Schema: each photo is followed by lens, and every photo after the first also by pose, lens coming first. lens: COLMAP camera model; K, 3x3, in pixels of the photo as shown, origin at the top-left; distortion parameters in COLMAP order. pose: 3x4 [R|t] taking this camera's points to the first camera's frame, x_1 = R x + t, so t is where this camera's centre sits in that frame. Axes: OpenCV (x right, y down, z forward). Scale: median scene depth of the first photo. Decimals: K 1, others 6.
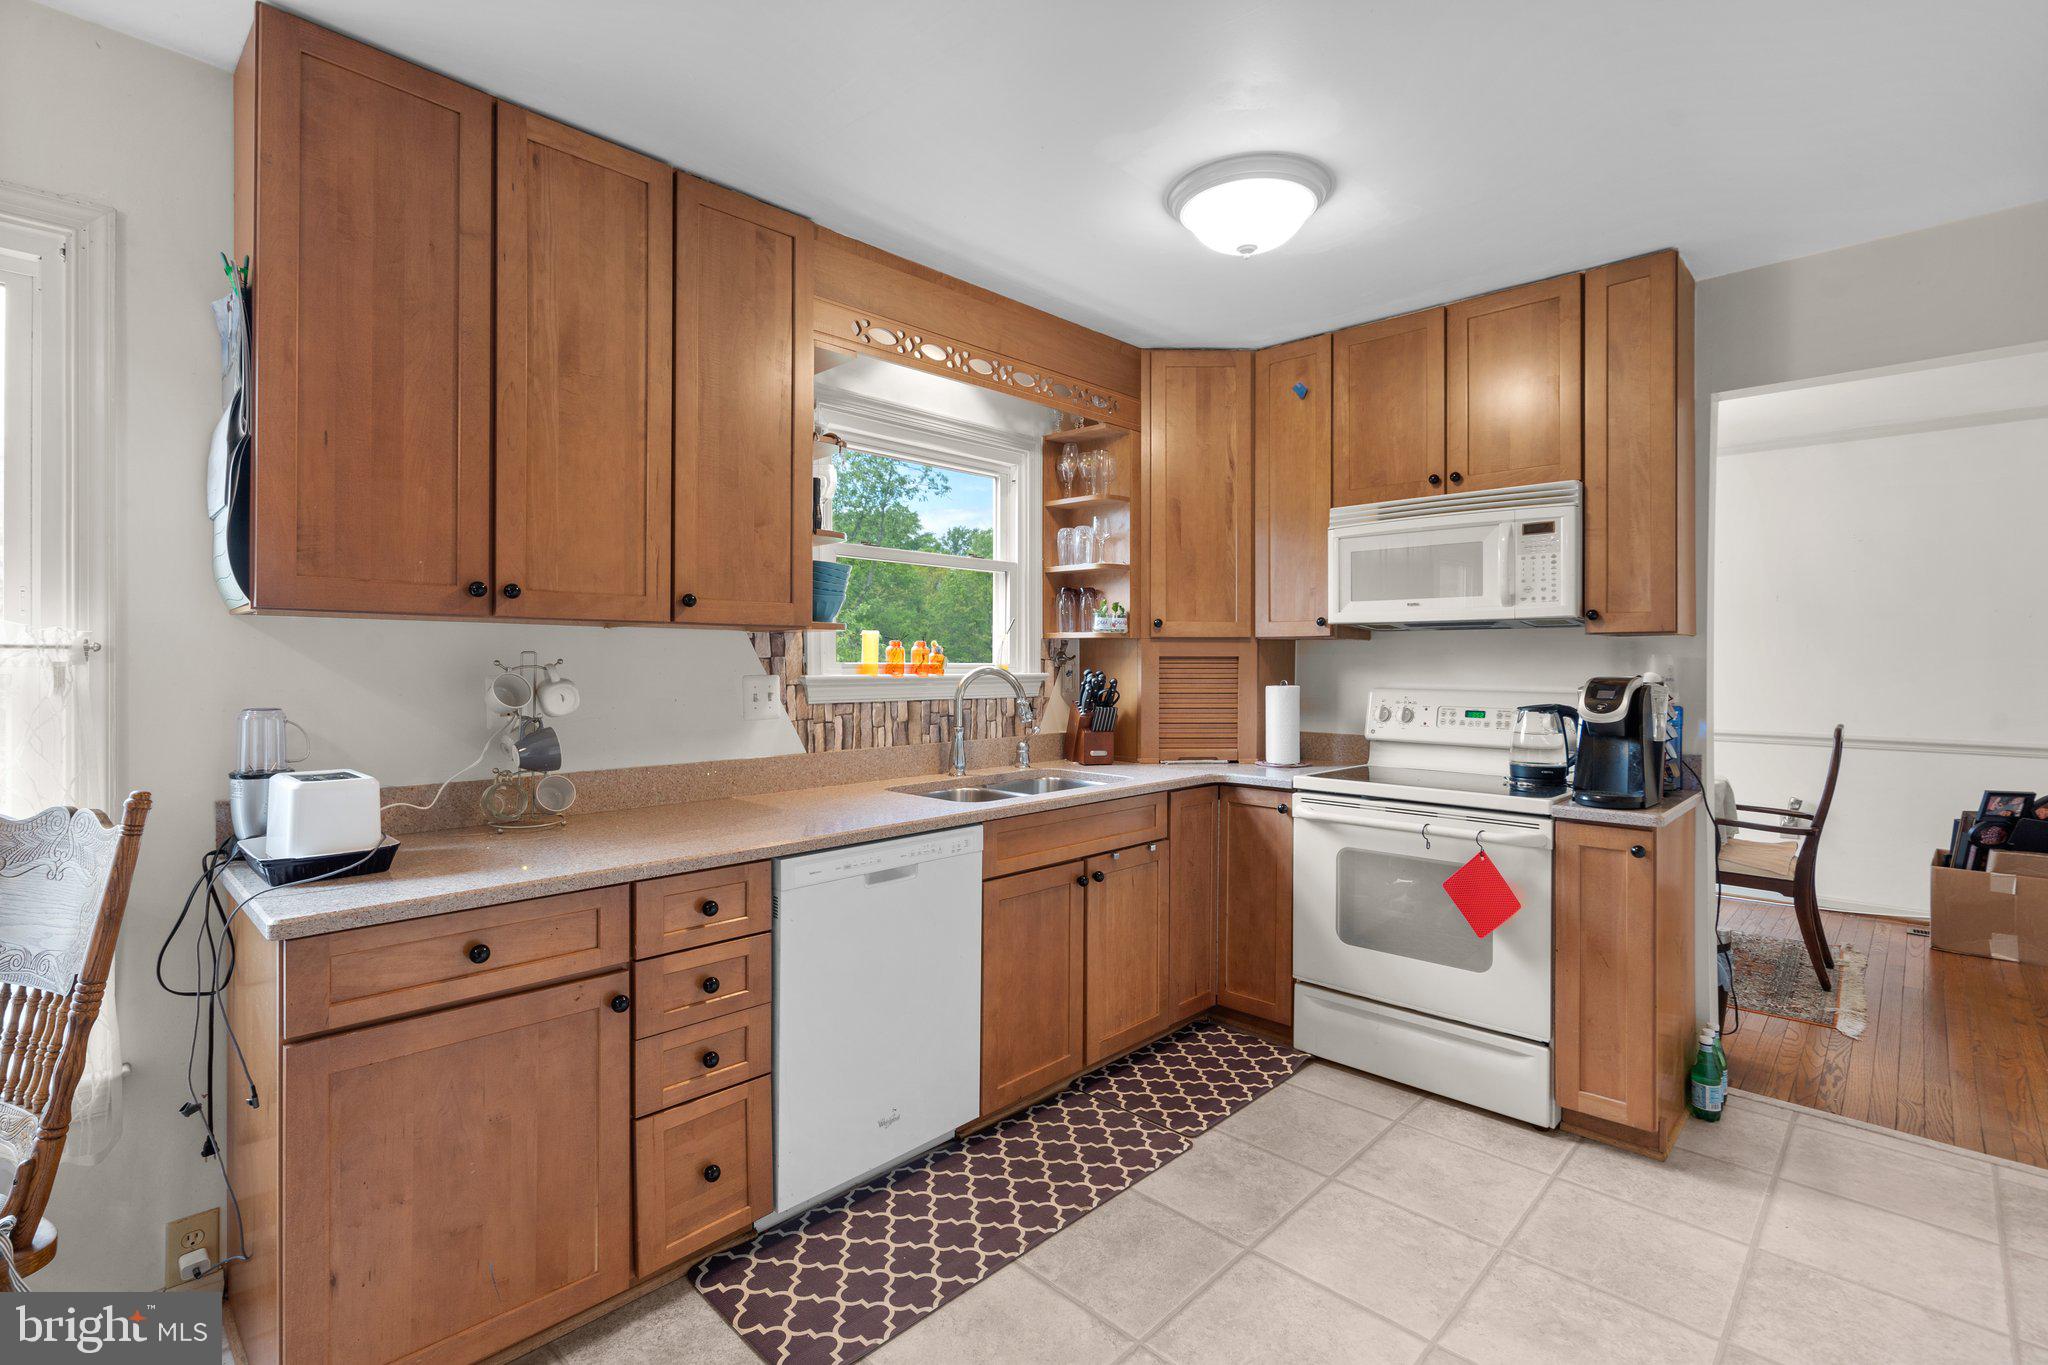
lens RADIAL K [[955.2, 0, 1028.3], [0, 955.2, 655.7], [0, 0, 1]] dist [-0.005417, 0.003356]
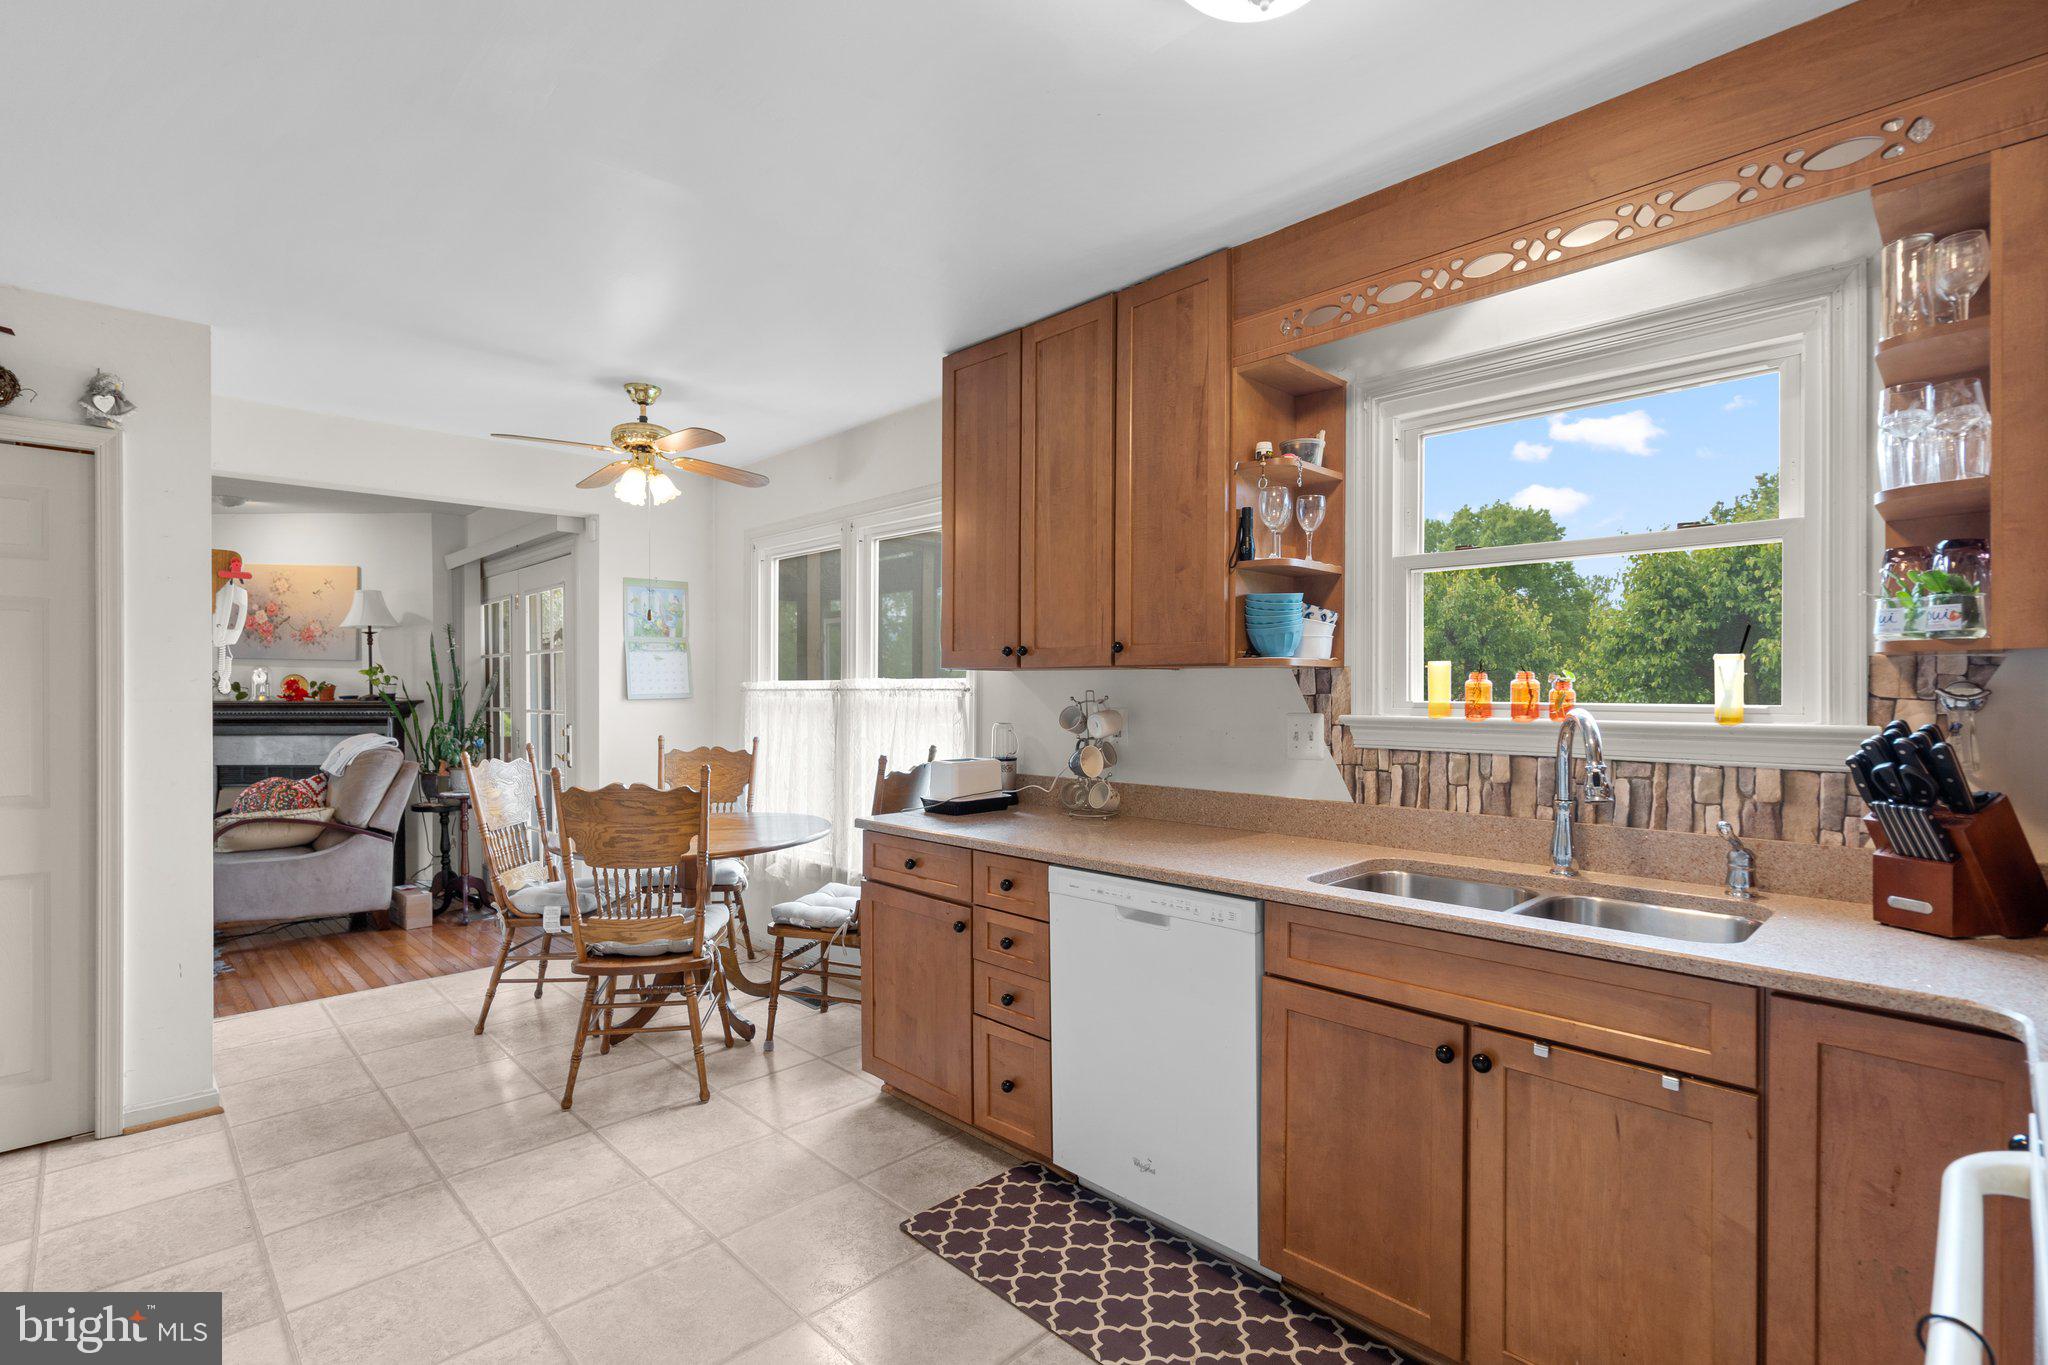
lens RADIAL K [[955.2, 0, 1008.1], [0, 955.2, 697.8], [0, 0, 1]] dist [-0.005417, 0.003356]
pose [[-0.044368, 0.005407, -0.999001, 0.677156], [0.003192, 0.999981, 0.005270, -0.001196], [0.999010, -0.002955, -0.044385, 0.728421]]
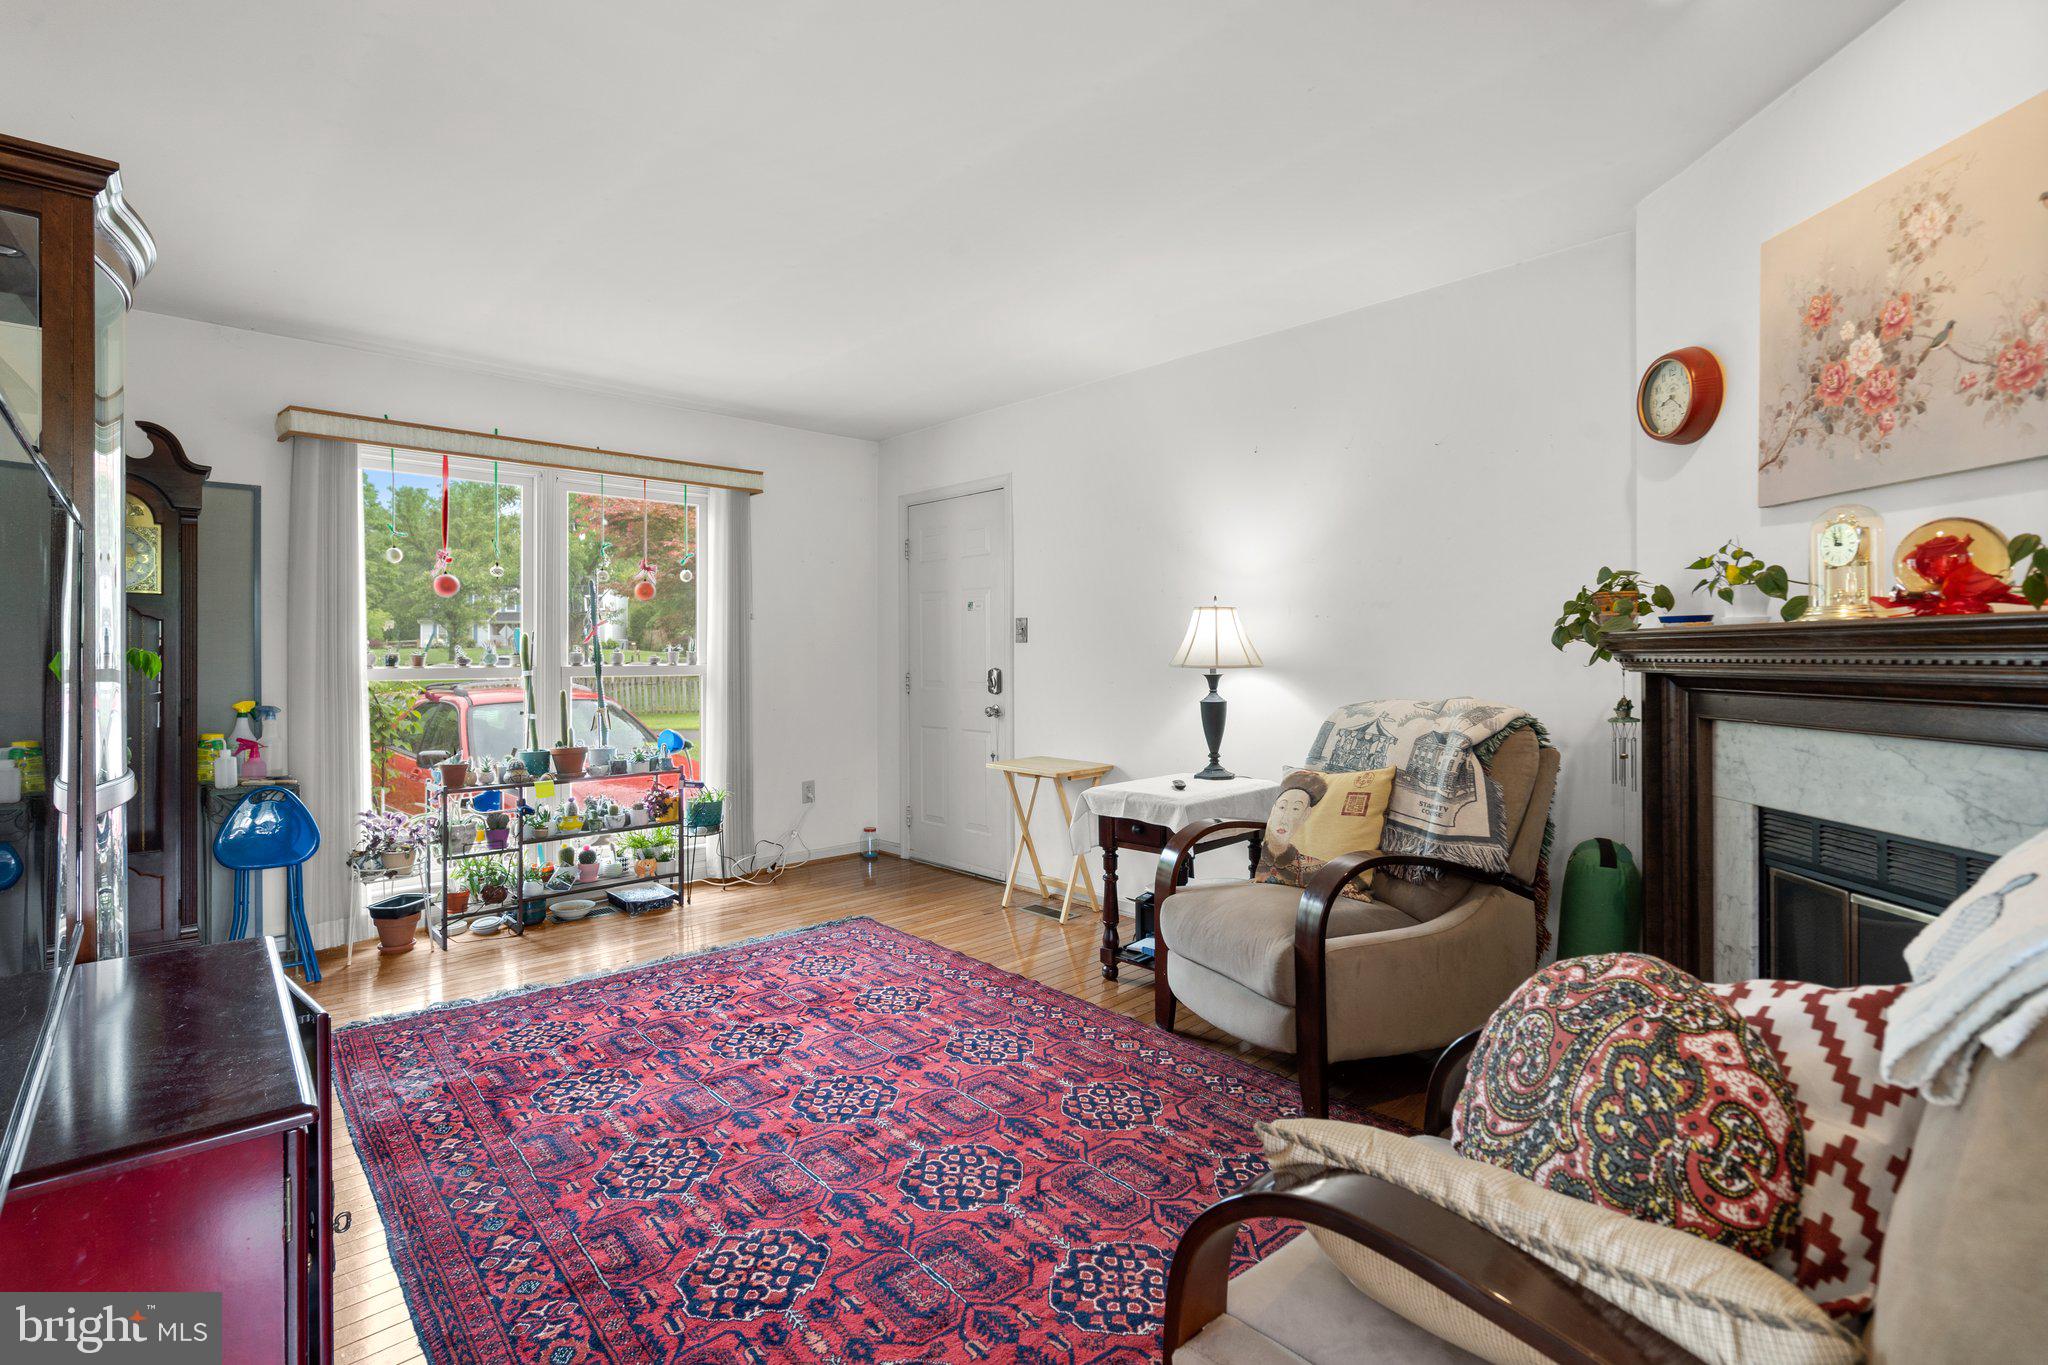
lens RADIAL K [[955.2, 0, 1027.5], [0, 955.2, 650.8], [0, 0, 1]] dist [-0.005417, 0.003356]
pose [[-0.998858, 0.000075, 0.047777, -0.879289], [-0.000214, 0.999982, -0.006037, 0.037145], [-0.047777, -0.006040, -0.998840, -0.378556]]
